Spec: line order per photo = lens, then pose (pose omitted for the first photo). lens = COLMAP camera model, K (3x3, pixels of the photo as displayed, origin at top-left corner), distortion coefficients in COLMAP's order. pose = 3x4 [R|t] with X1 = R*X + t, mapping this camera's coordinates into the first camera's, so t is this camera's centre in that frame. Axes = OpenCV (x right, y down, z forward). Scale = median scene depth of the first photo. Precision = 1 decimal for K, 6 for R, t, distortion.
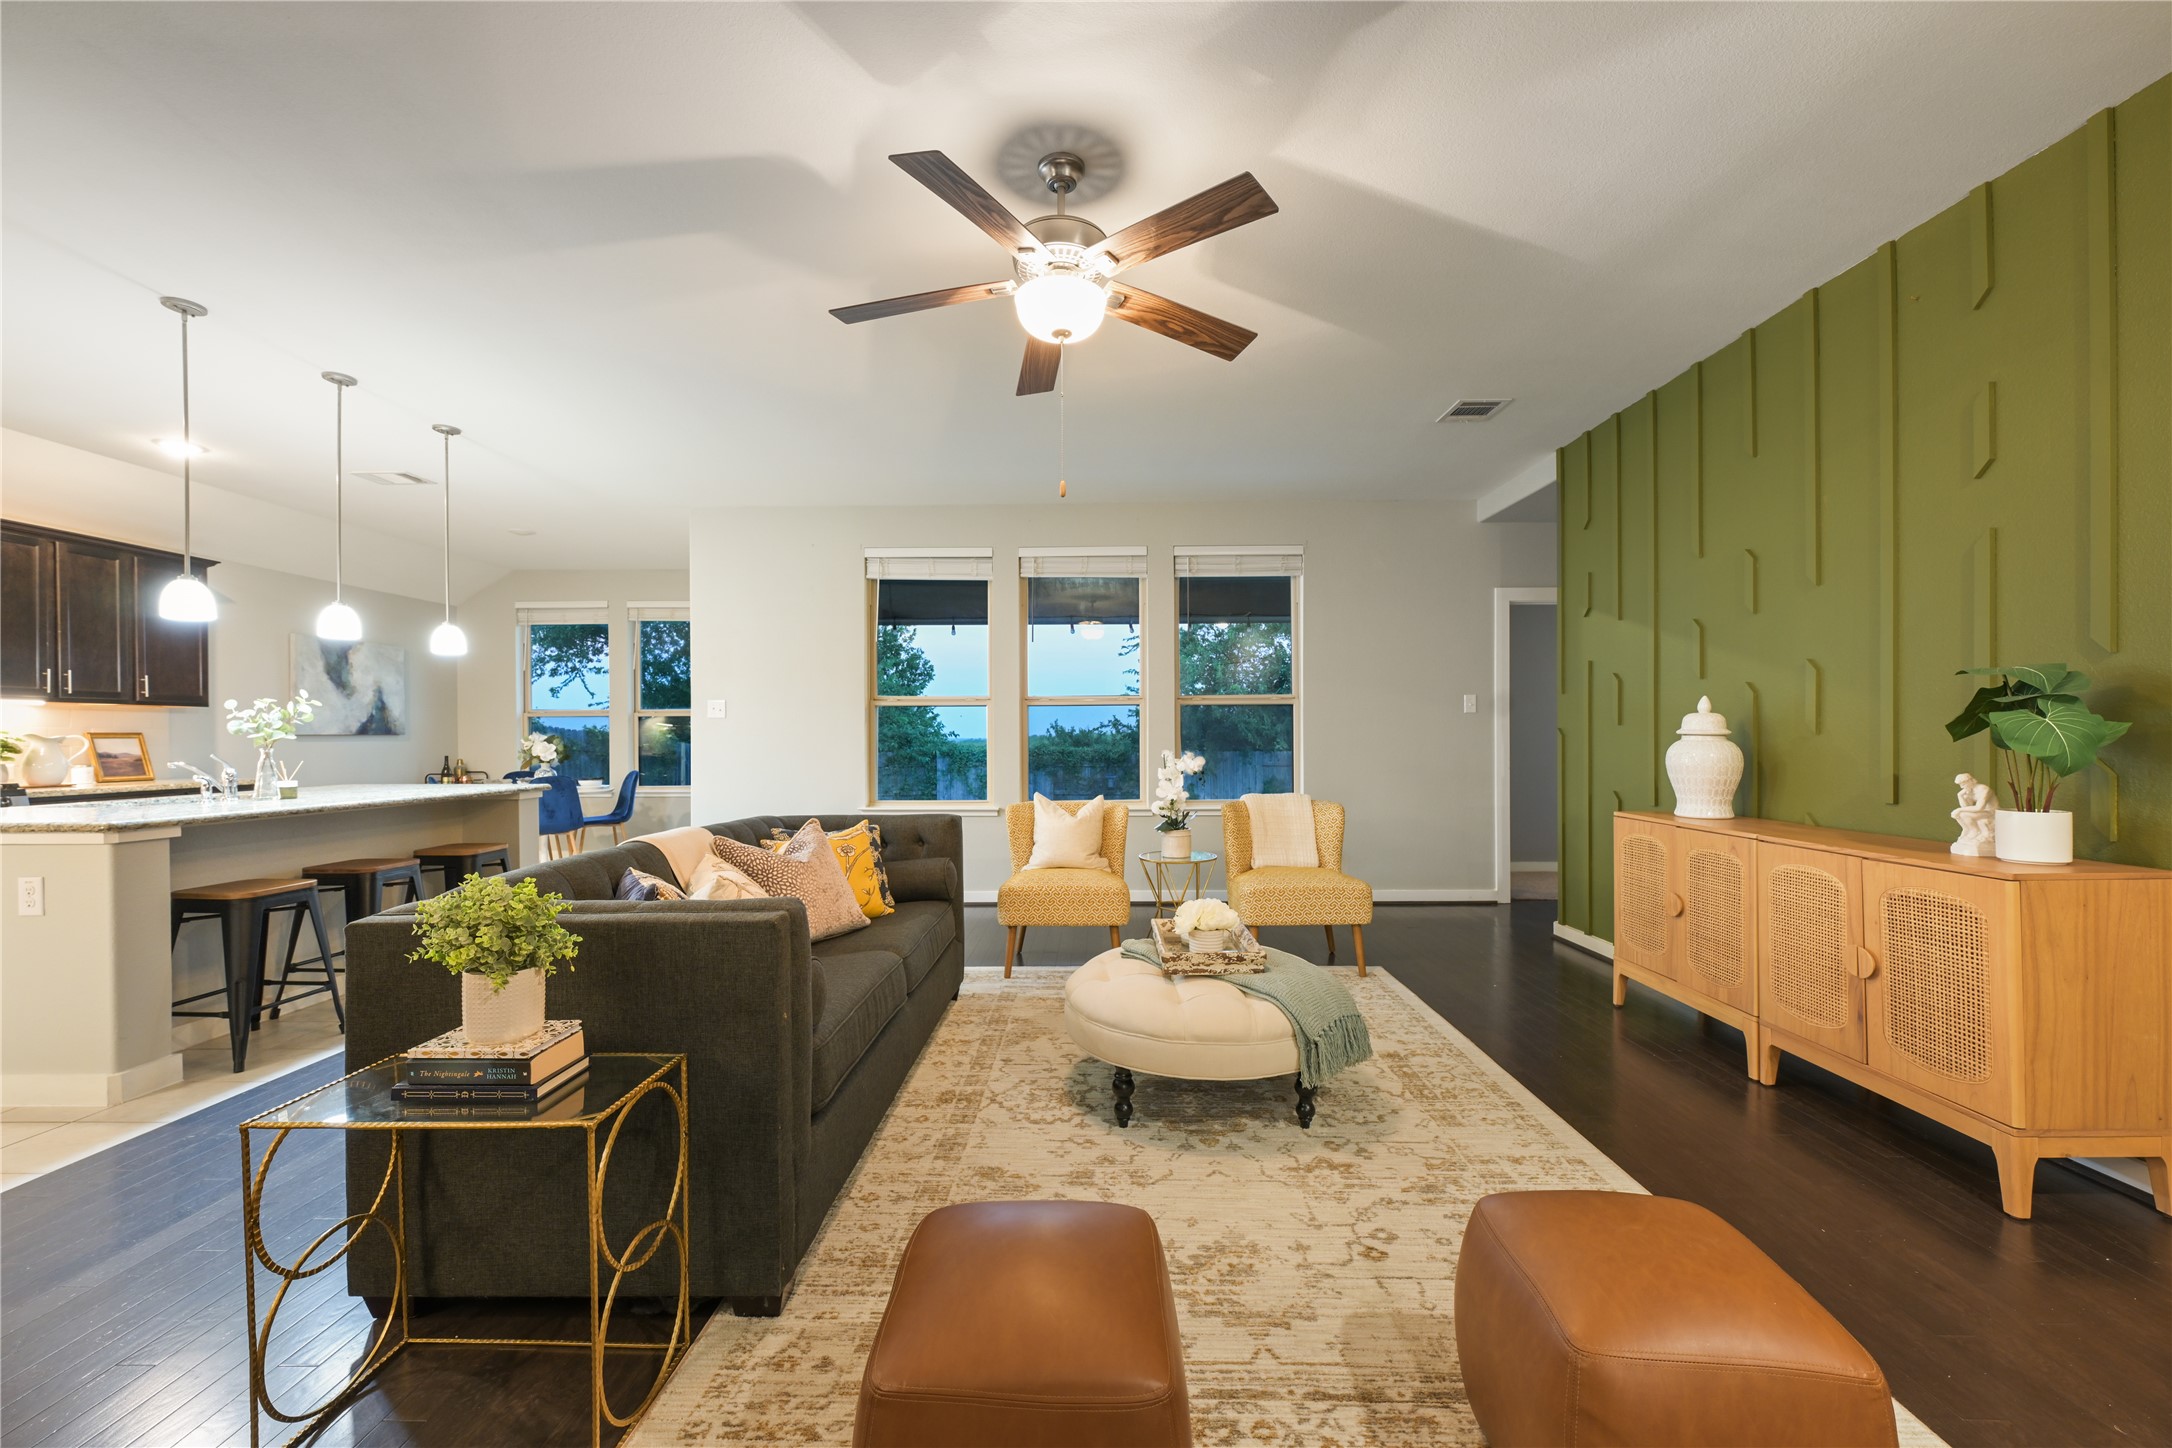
lens RADIAL K [[860.3, 0, 1089.4], [0, 860.3, 739.1], [0, 0, 1]] dist [0.000315, 0.000200]
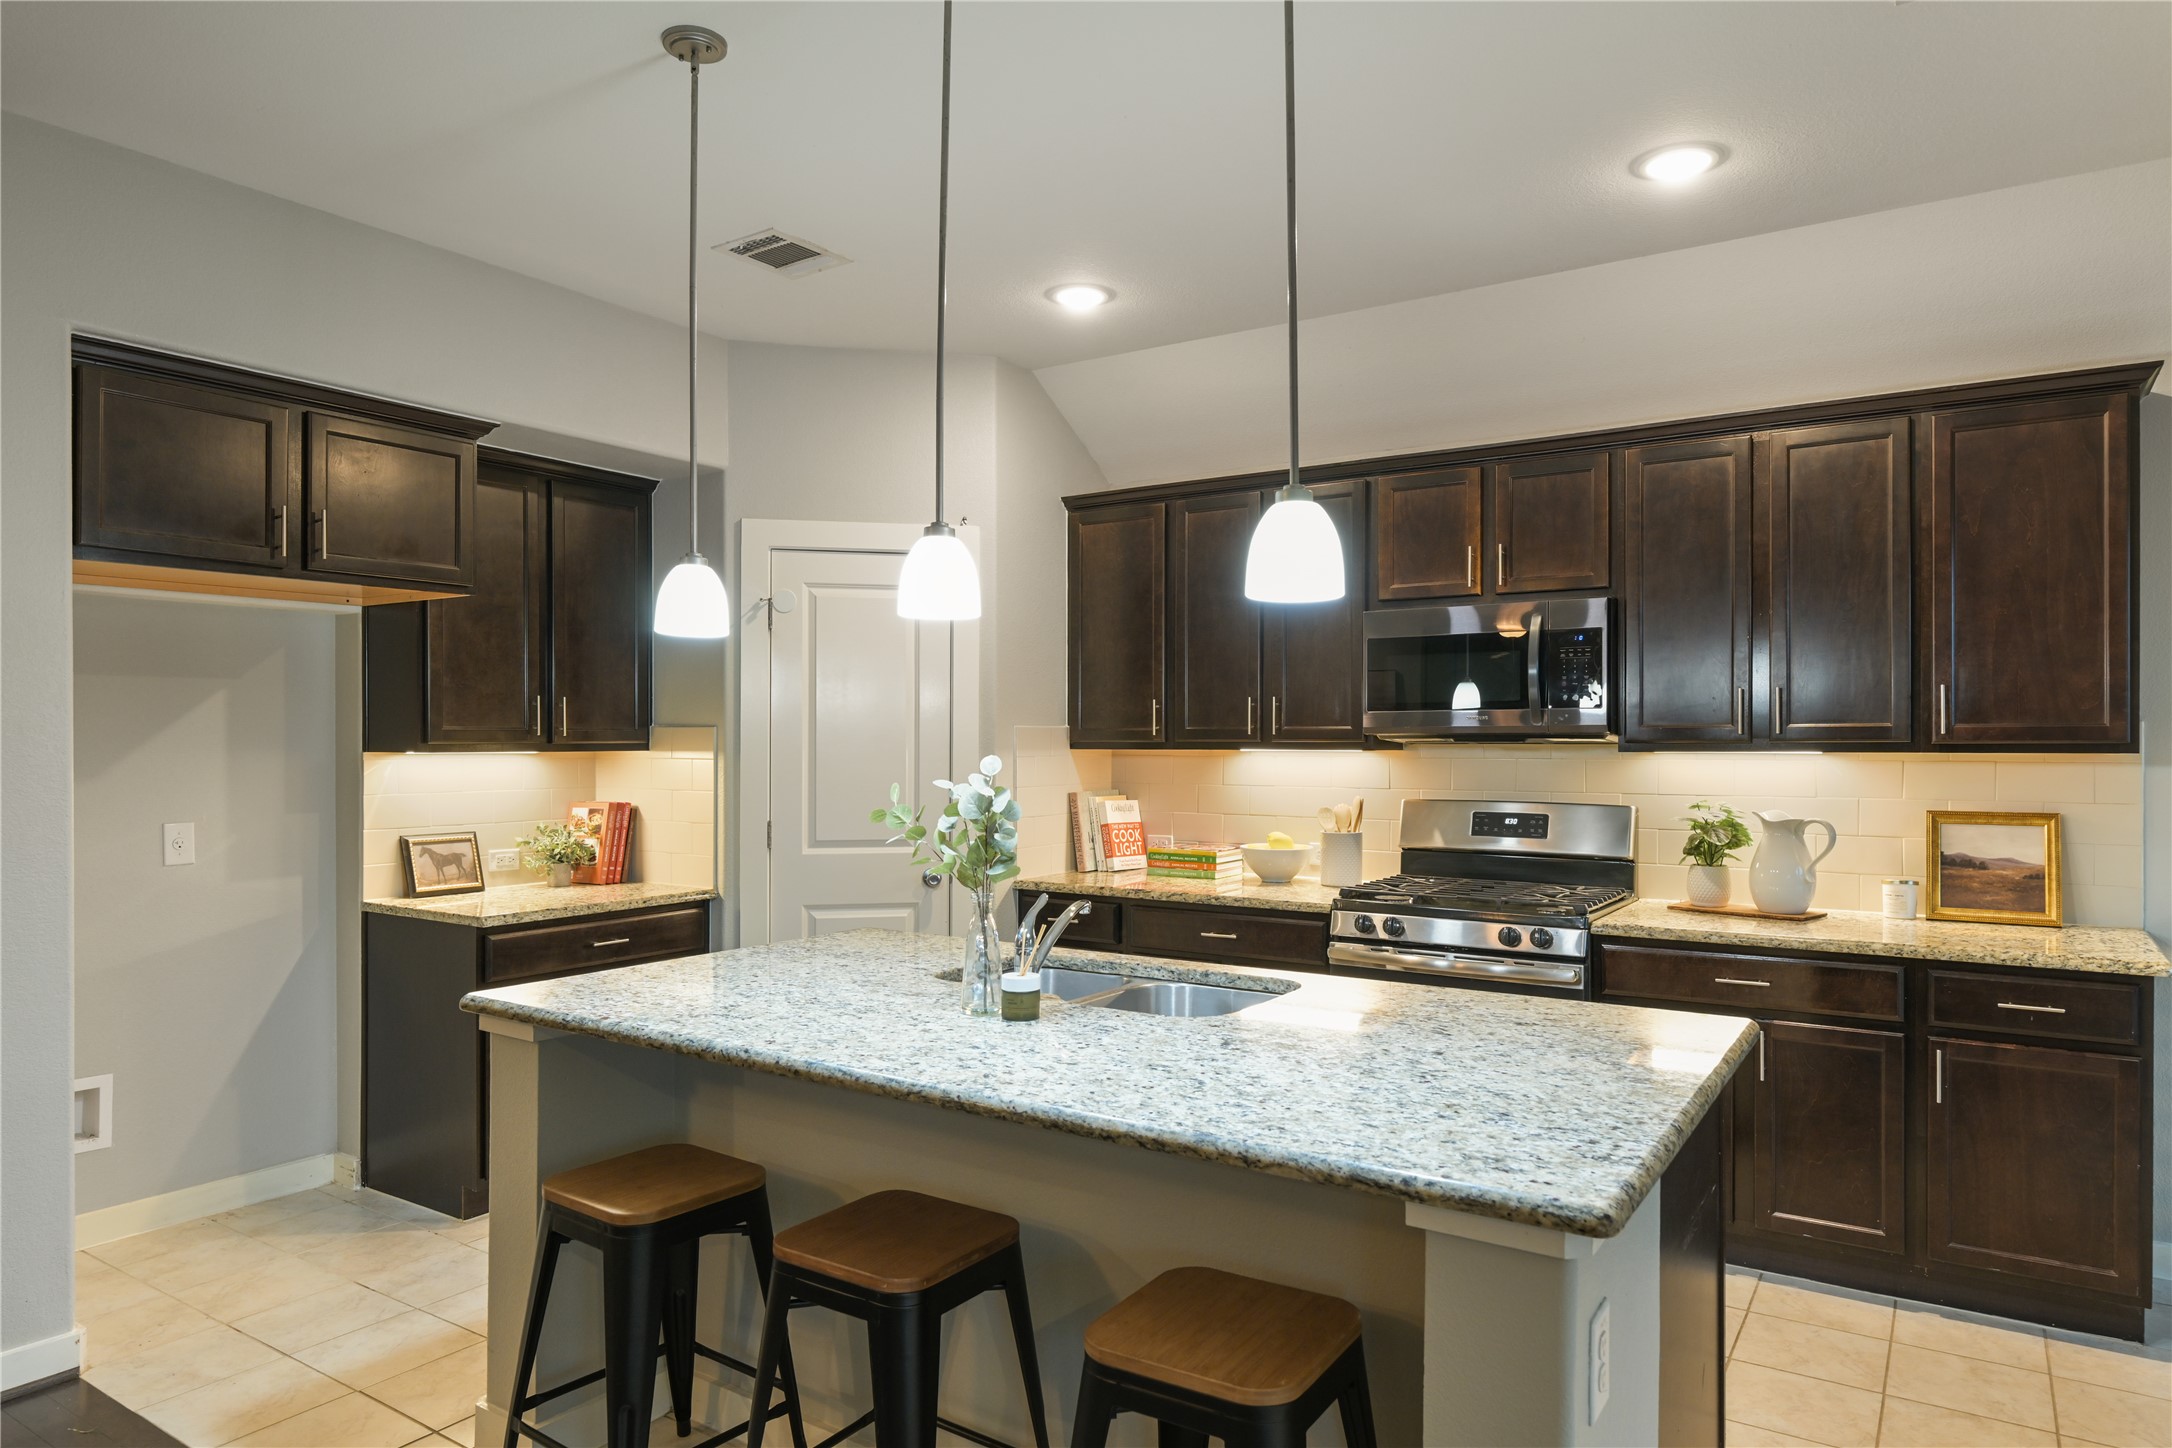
lens RADIAL K [[1326.6, 0, 1091.7], [0, 1326.6, 736.1], [0, 0, 1]] dist [-0.006606, -0.000454]
pose [[-0.541188, 0.000510, -0.840901, -0.413253], [-0.000782, 0.999999, 0.001110, -0.066016], [0.840901, 0.001258, -0.541188, 1.364963]]
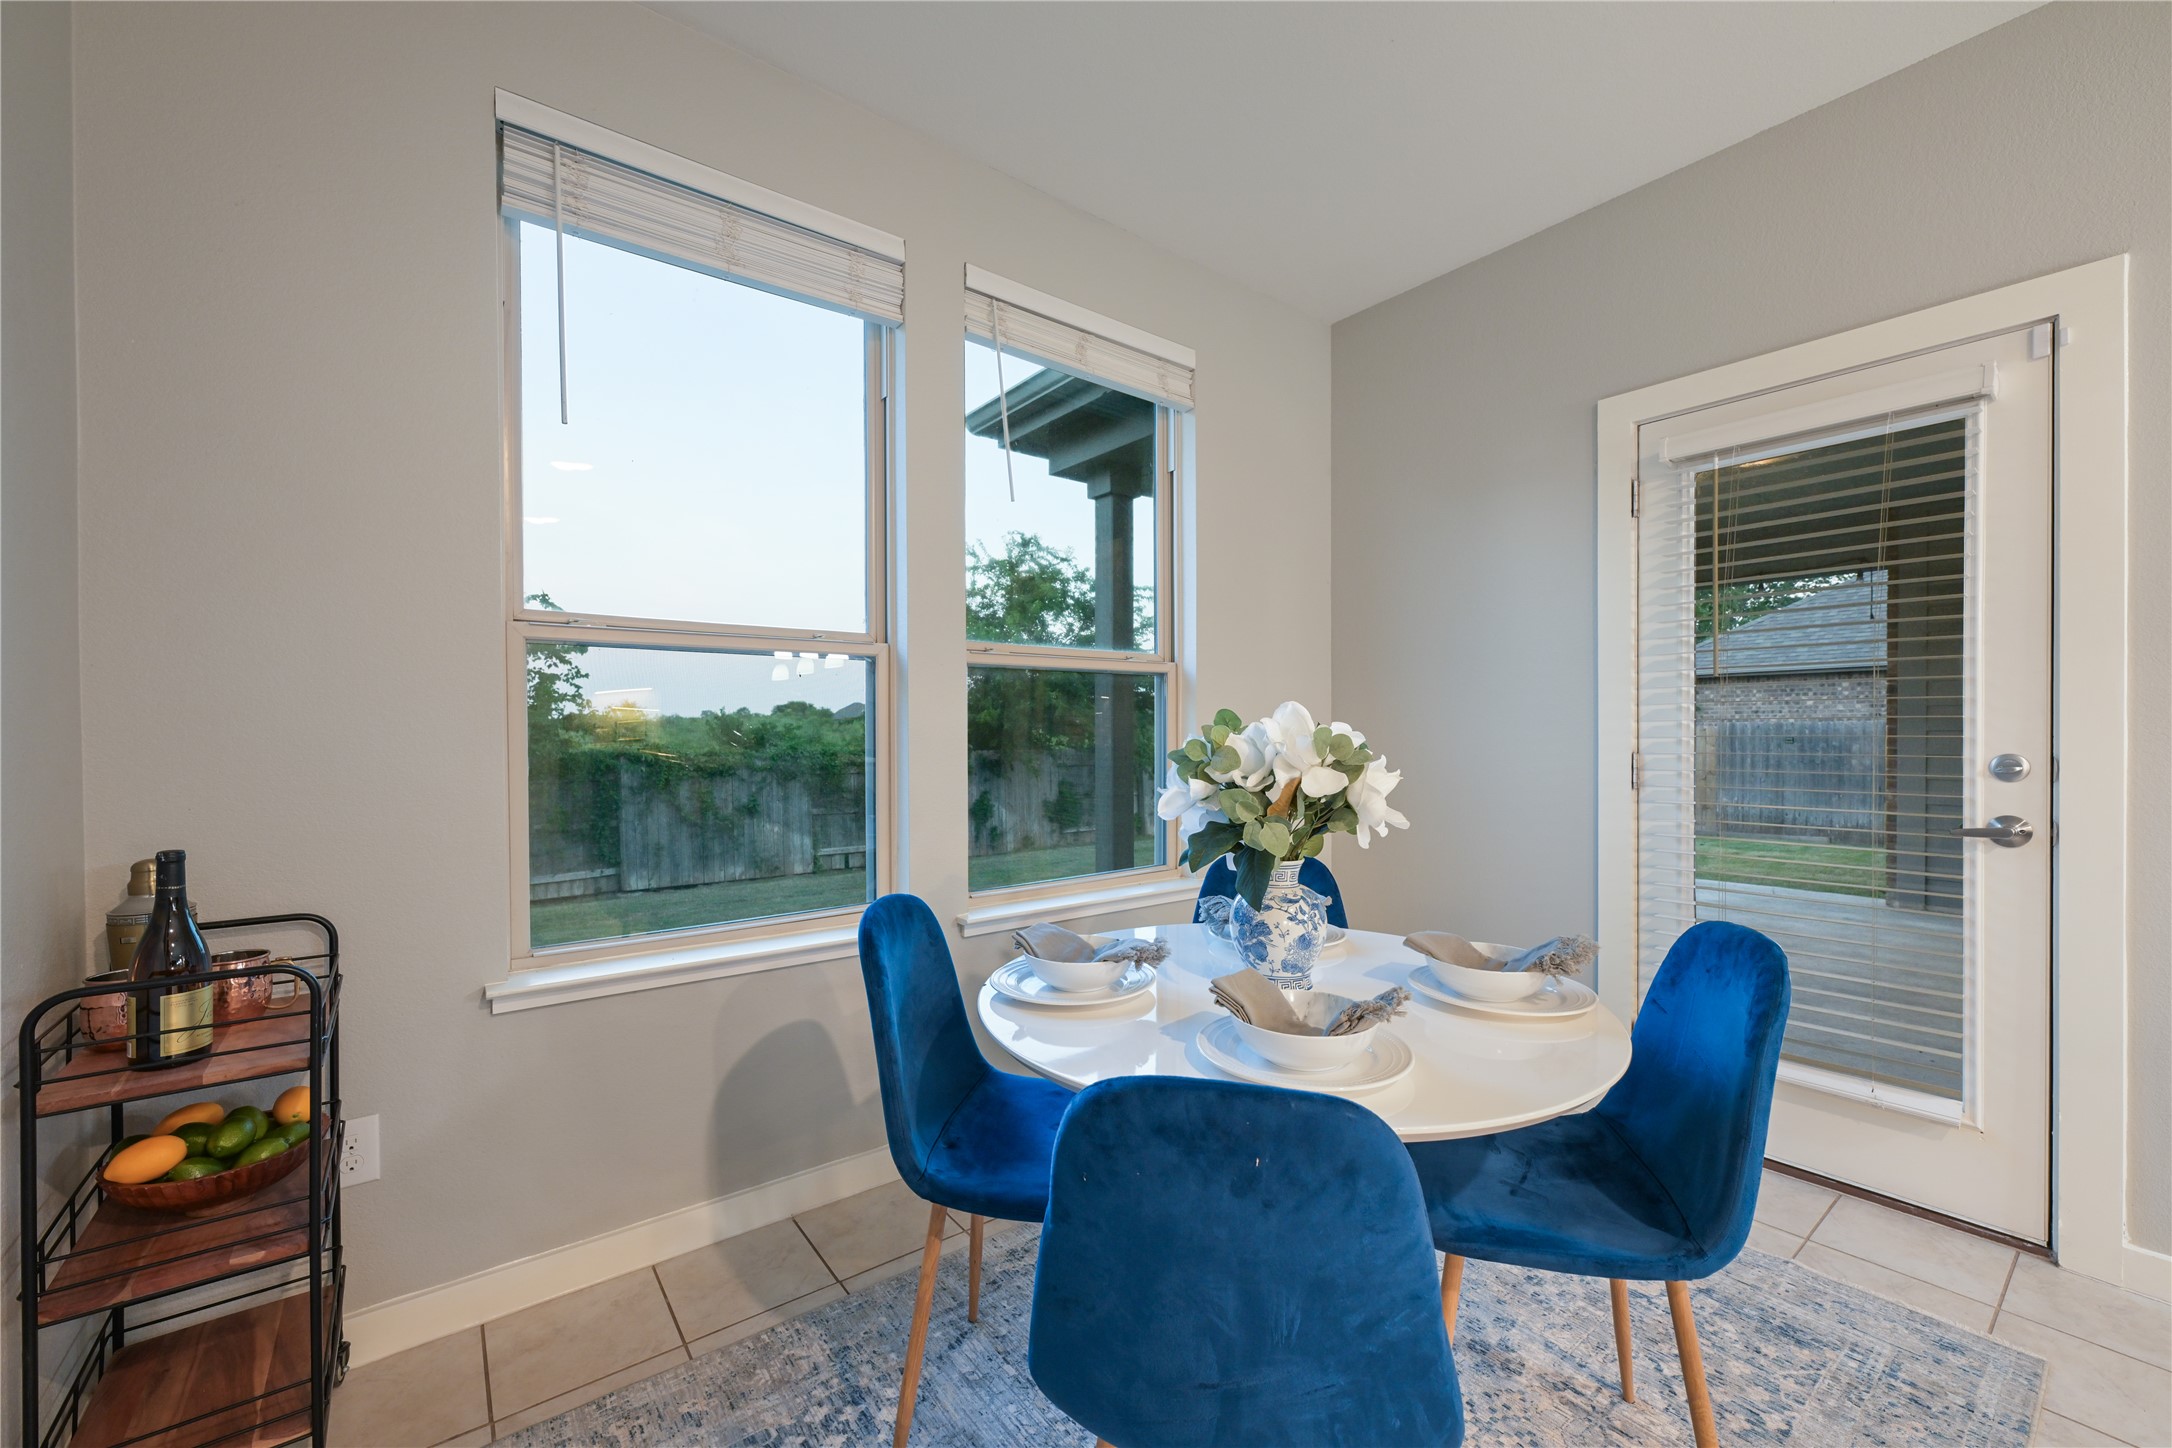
lens RADIAL K [[860.3, 0, 1085.5], [0, 860.3, 734.2], [0, 0, 1]] dist [0.000315, 0.000200]
pose [[0.786776, -0.001515, 0.617237, -1.463517], [0.001232, 0.999999, 0.000884, -0.004675], [-0.617237, 0.000065, 0.786777, 1.590161]]
